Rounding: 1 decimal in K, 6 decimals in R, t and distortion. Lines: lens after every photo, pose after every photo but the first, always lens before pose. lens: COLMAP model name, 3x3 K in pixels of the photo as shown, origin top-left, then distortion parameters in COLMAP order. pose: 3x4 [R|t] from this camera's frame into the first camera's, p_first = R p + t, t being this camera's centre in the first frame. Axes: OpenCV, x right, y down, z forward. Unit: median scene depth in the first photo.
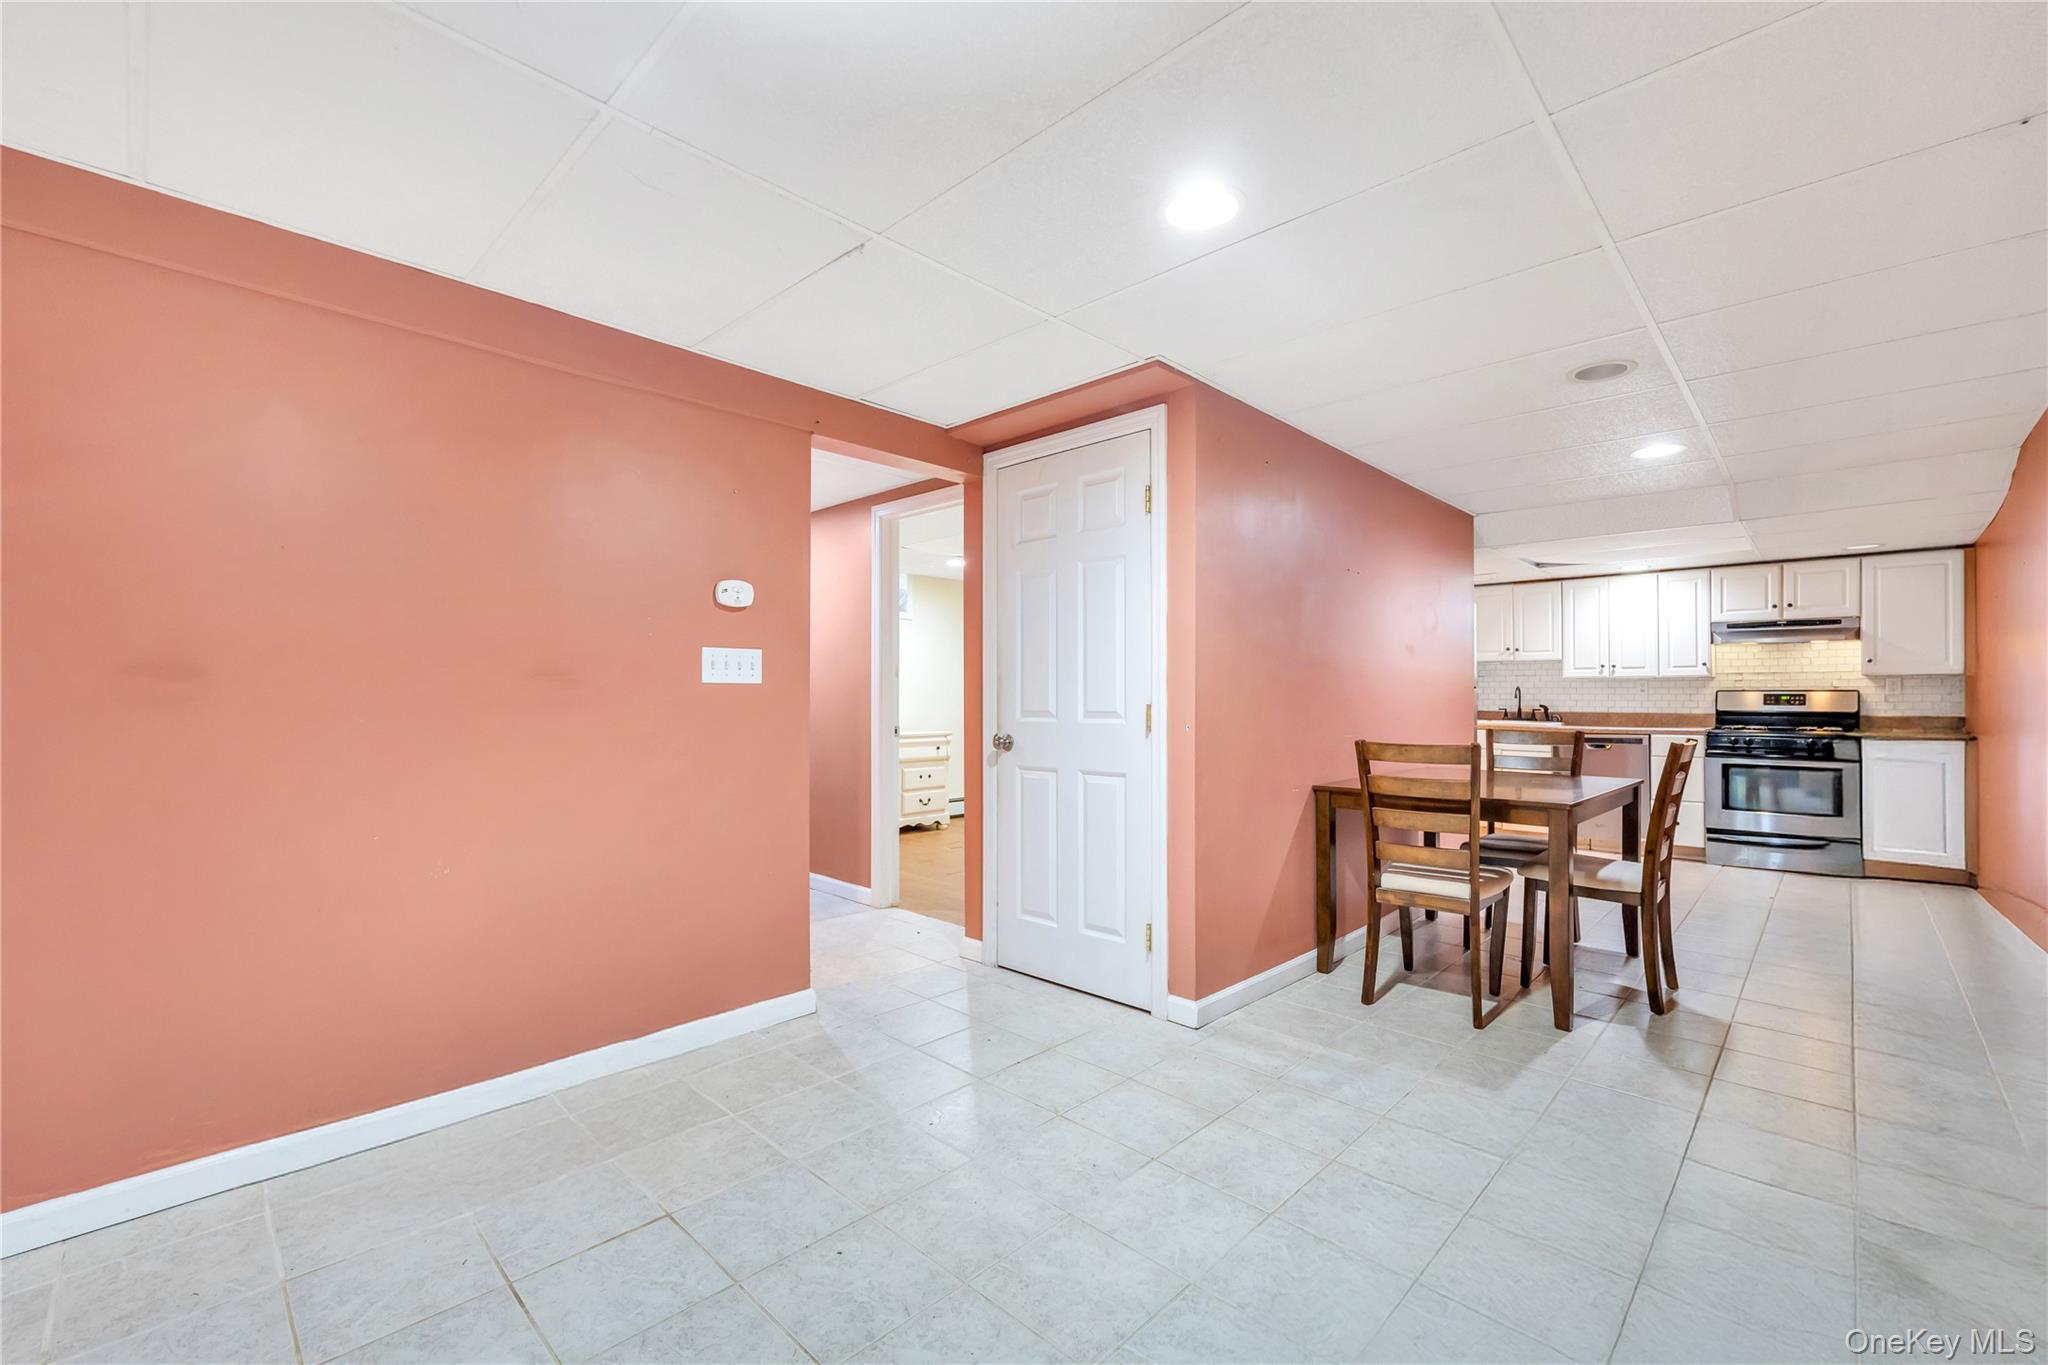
lens RADIAL K [[850.9, 0, 1019.9], [0, 850.9, 693.6], [0, 0, 1]] dist [-0.013433, 0.000163]
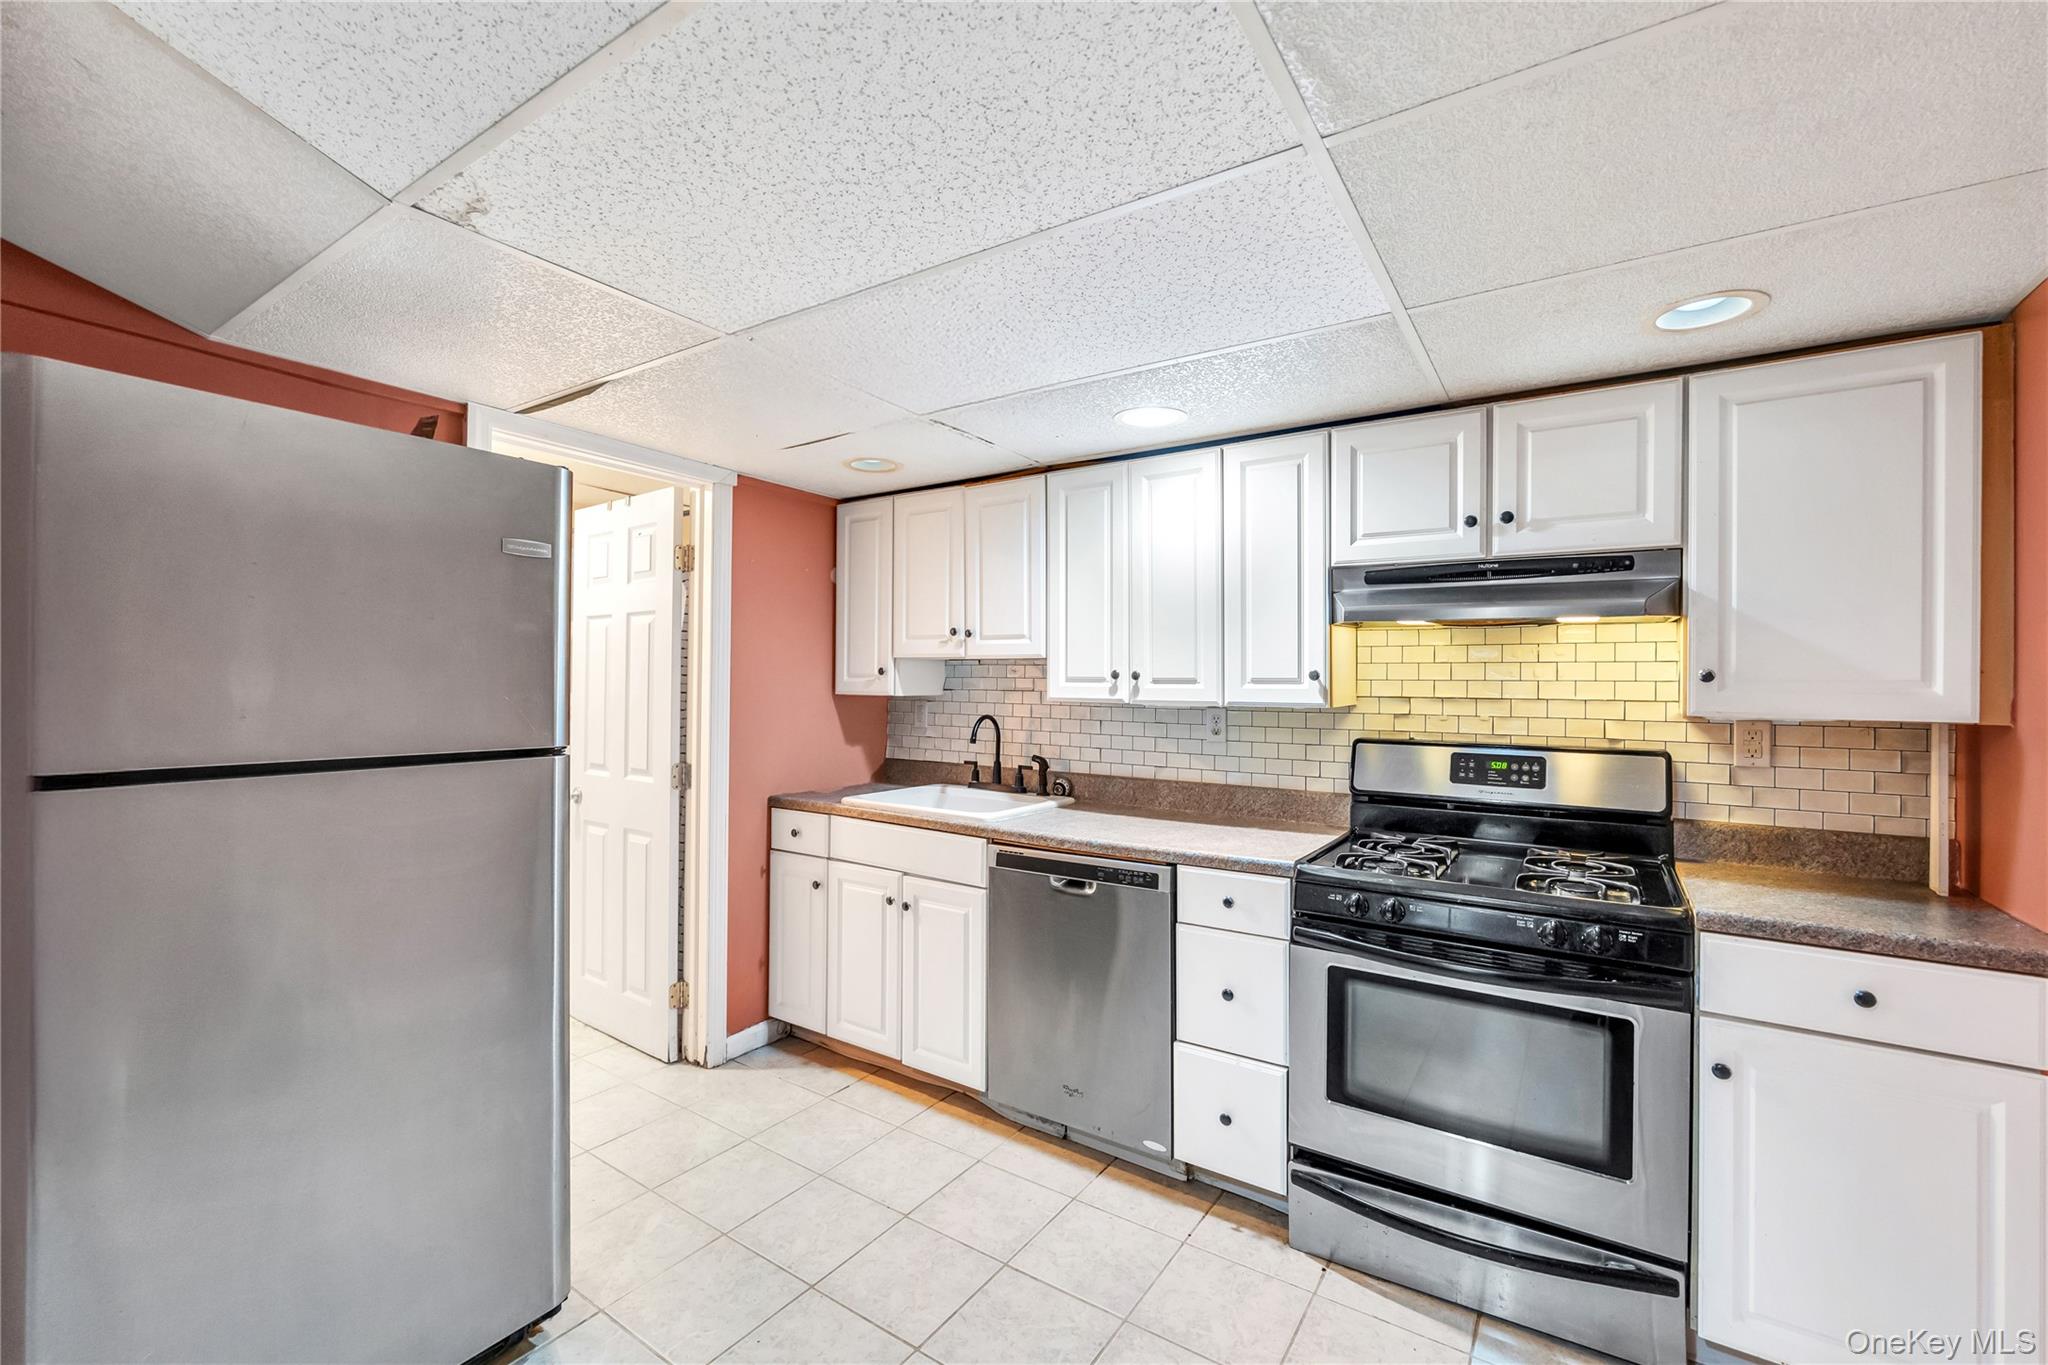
lens RADIAL K [[850.9, 0, 1027.6], [0, 850.9, 680.2], [0, 0, 1]] dist [-0.013433, 0.000163]
pose [[0.982147, 0.007757, 0.187954, 0.635110], [-0.008403, 0.999961, 0.002640, -0.034222], [-0.187927, -0.004172, 0.982174, 0.670818]]
